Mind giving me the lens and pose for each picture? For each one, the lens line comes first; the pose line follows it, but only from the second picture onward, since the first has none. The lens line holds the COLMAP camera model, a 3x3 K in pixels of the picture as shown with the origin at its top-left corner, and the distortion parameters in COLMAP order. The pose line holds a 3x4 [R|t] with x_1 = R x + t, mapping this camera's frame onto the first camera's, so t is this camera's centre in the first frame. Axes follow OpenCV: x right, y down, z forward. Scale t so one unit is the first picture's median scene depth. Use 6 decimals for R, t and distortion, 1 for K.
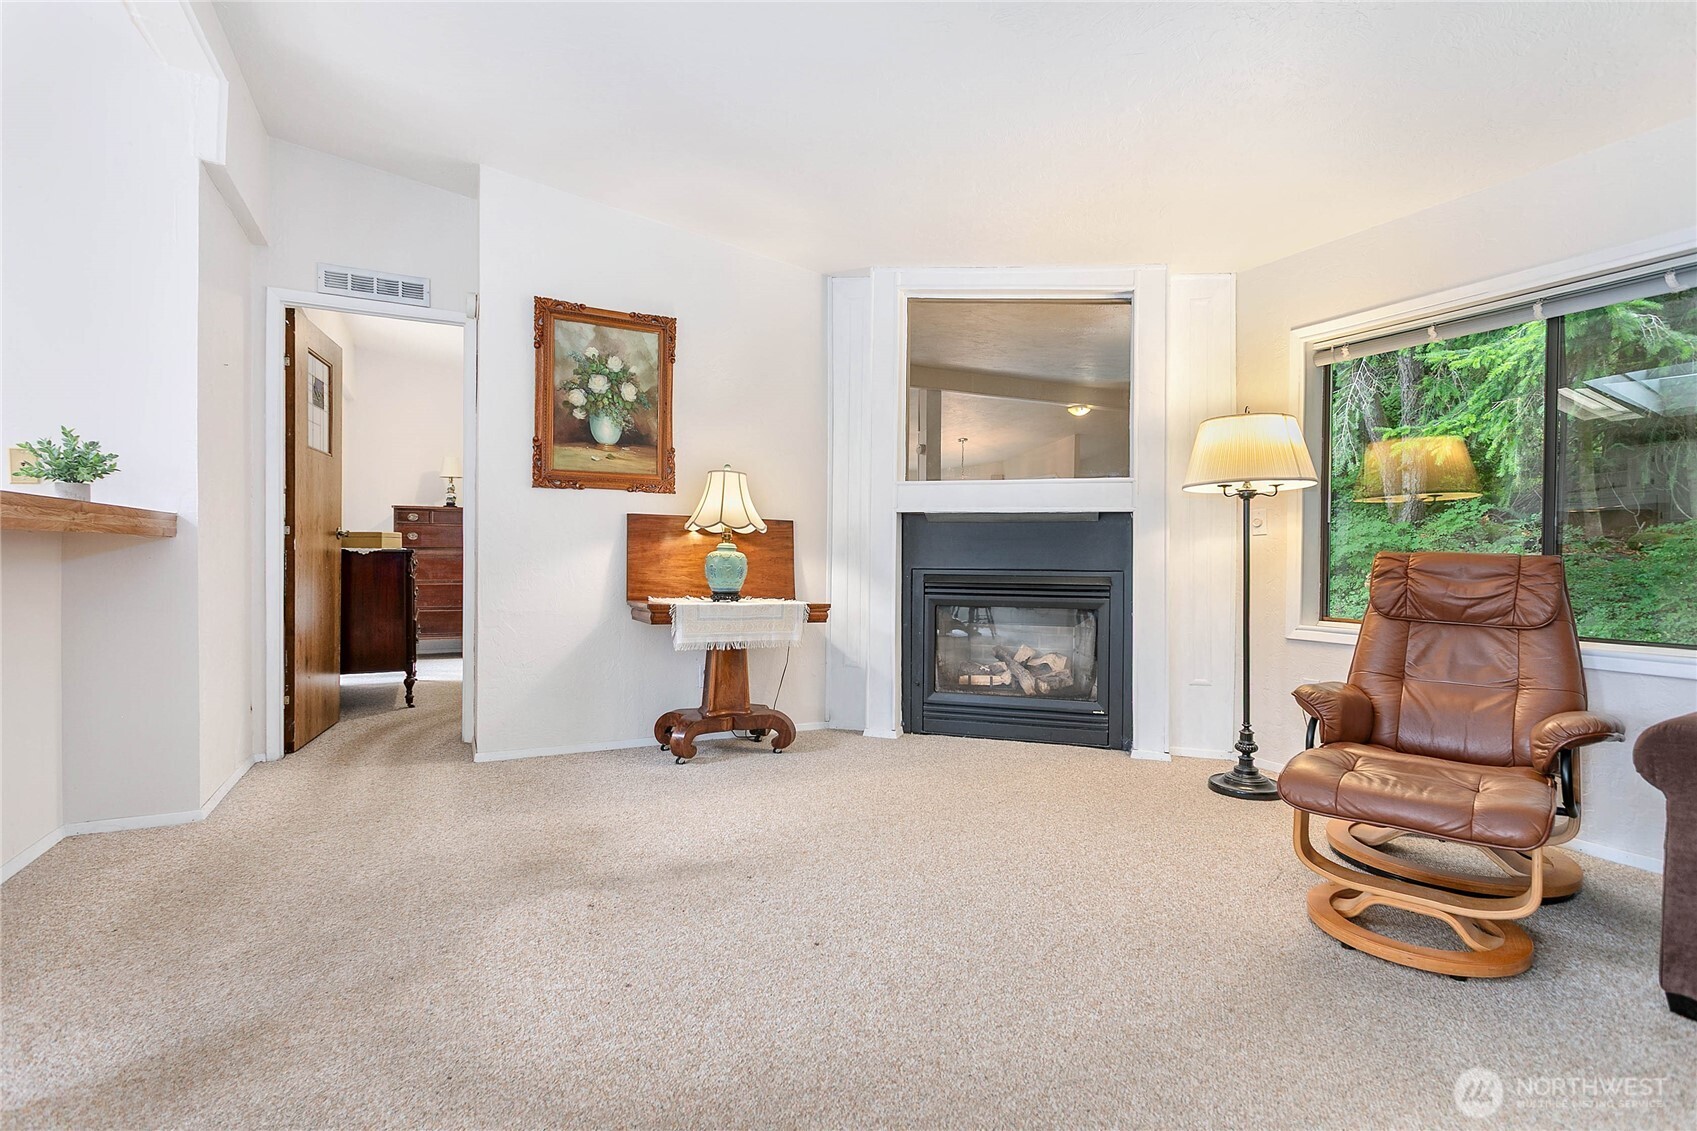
lens RADIAL K [[809.6, 0, 848.5], [0, 809.6, 558.9], [0, 0, 1]] dist [0.000270, -0.000158]
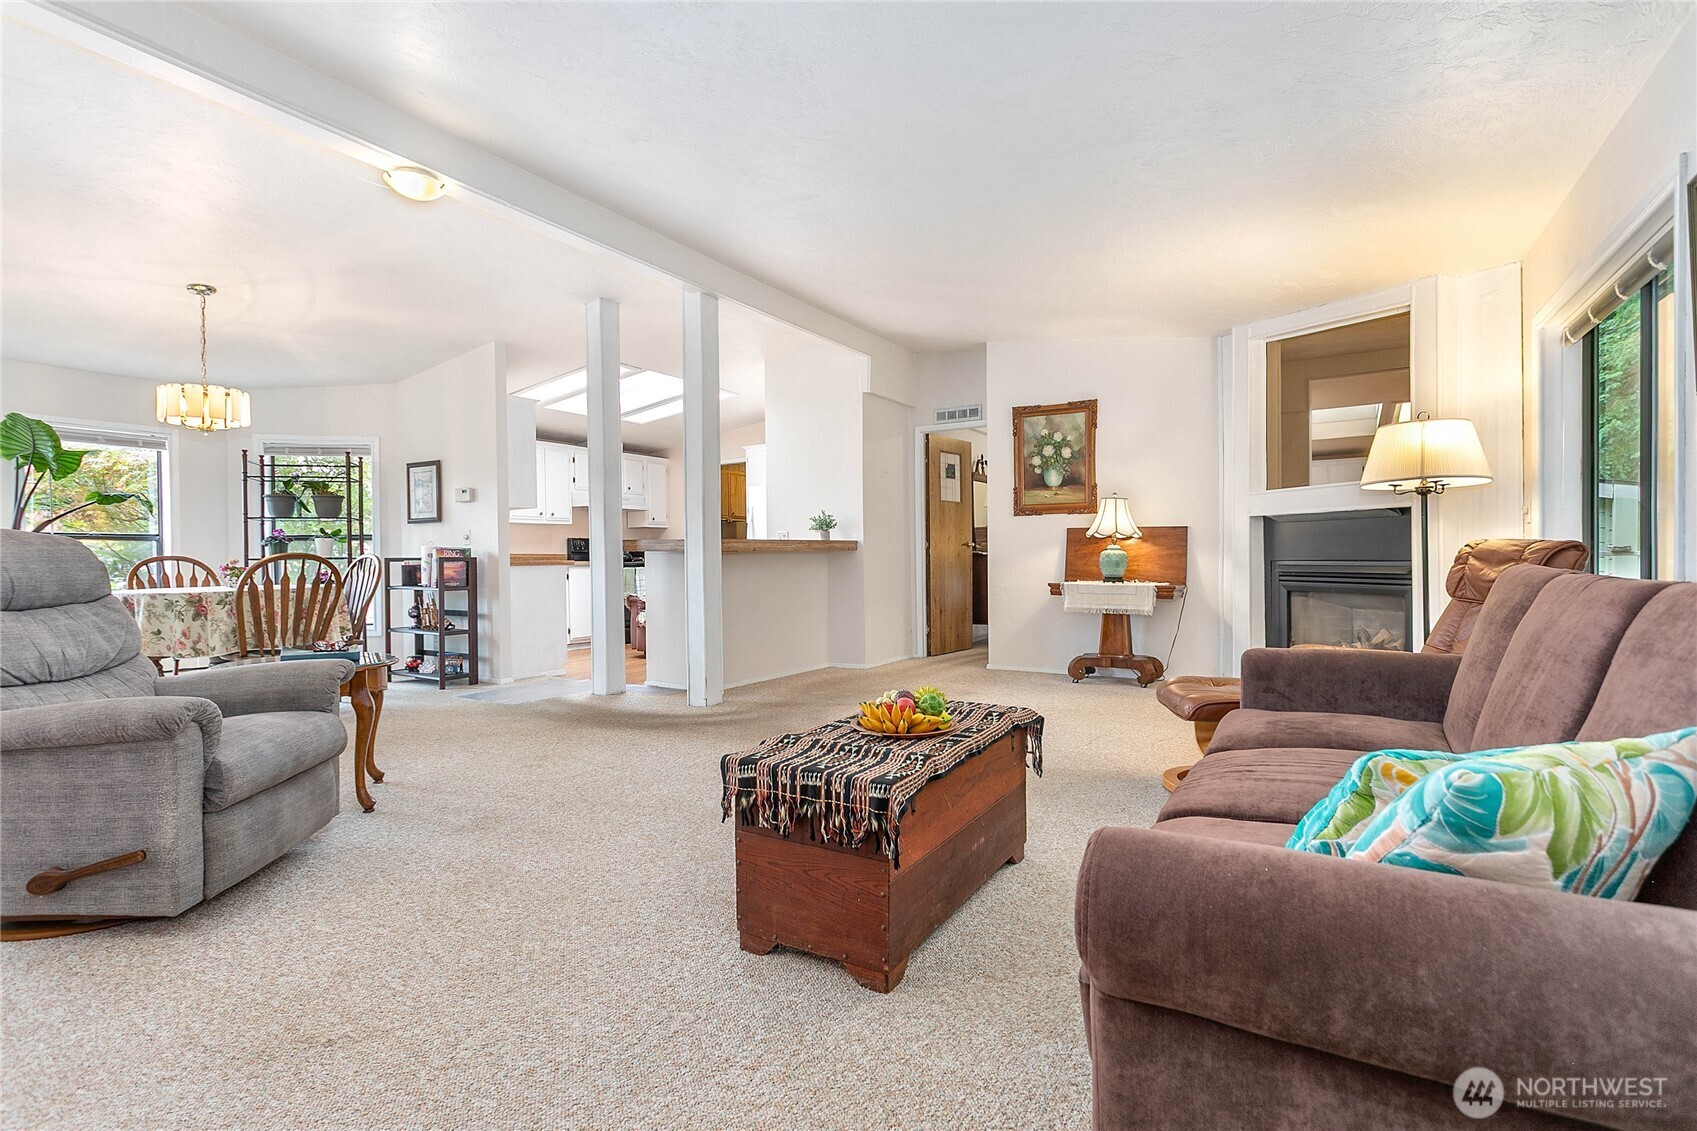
lens RADIAL K [[799.1, 0, 843.7], [0, 799.1, 572.8], [0, 0, 1]] dist [-0.000811, 0.000835]
pose [[0.536071, 0.002334, -0.844170, 0.837898], [0.013231, 0.999850, 0.011167, 0.009358], [0.844069, -0.017155, 0.535959, -0.230035]]
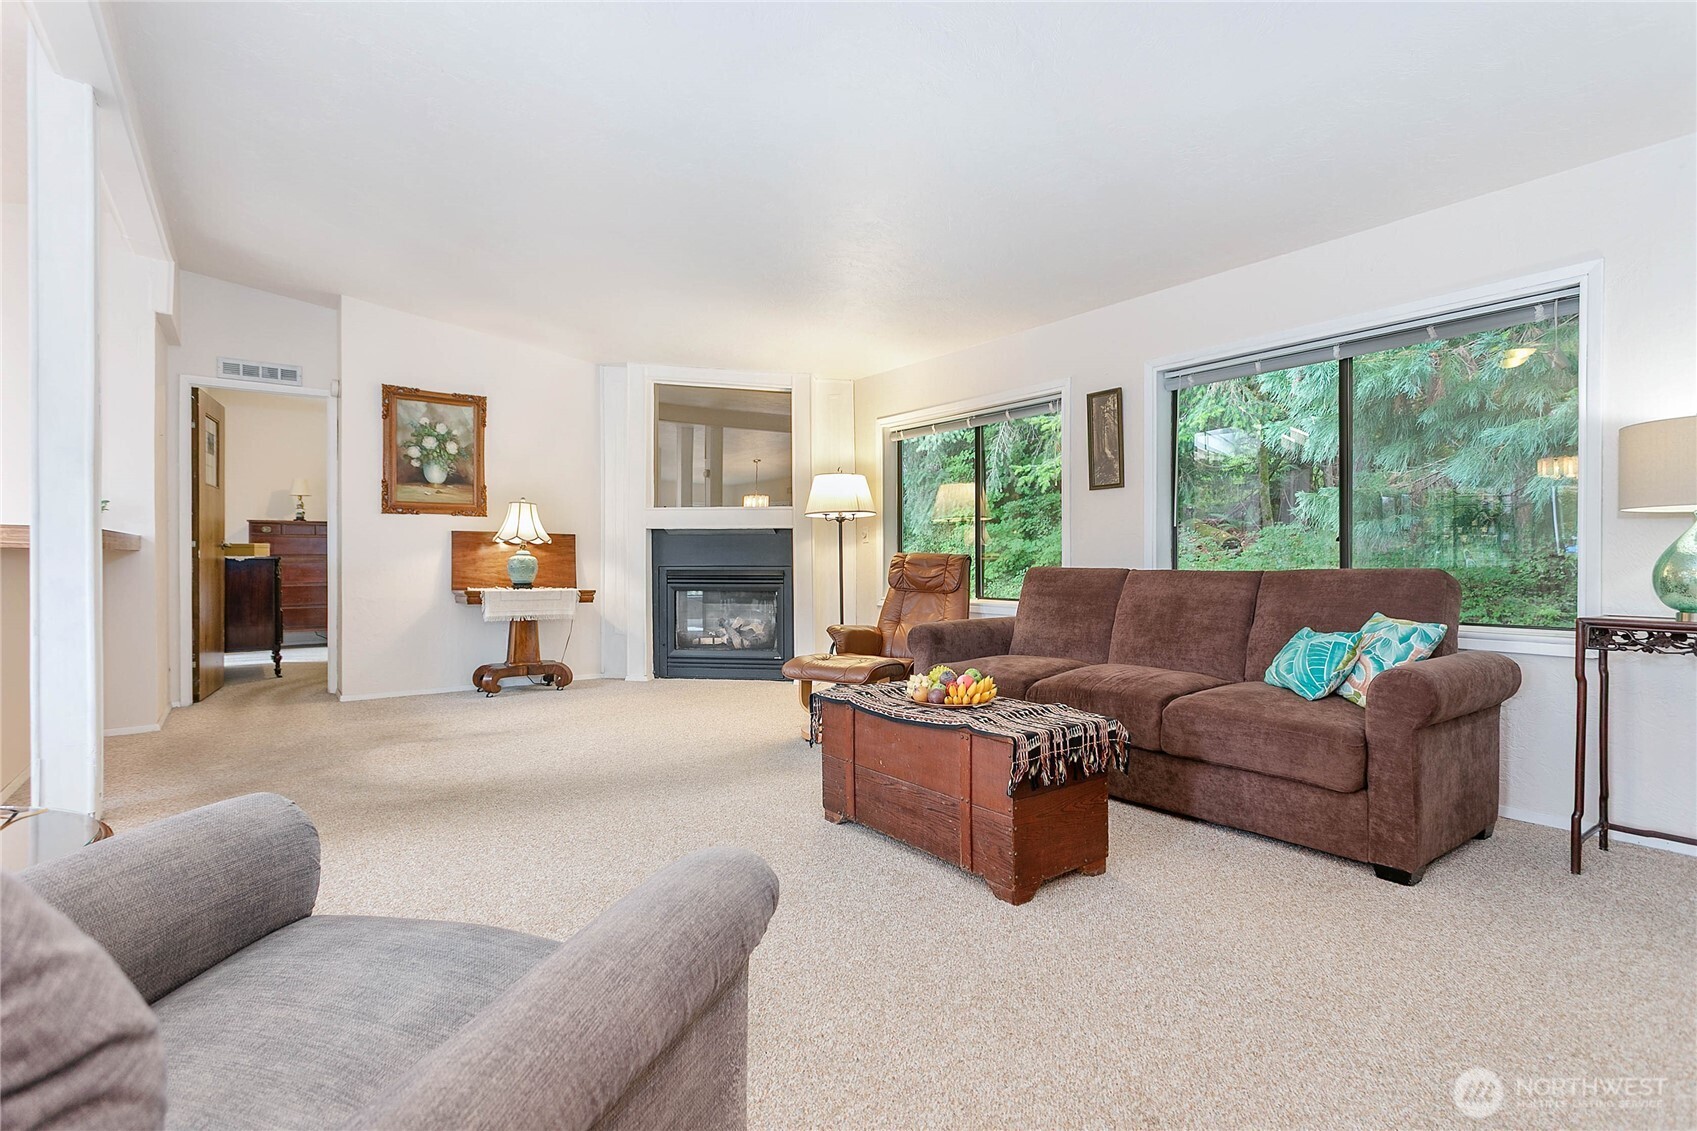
lens RADIAL K [[804.8, 0, 845.6], [0, 804.8, 555.2], [0, 0, 1]] dist [0.002020, 0.000207]
pose [[0.986059, -0.009790, 0.166110, 0.187218], [0.010903, 0.999924, -0.005787, 0.004049], [-0.166041, 0.007517, 0.986090, -0.553933]]
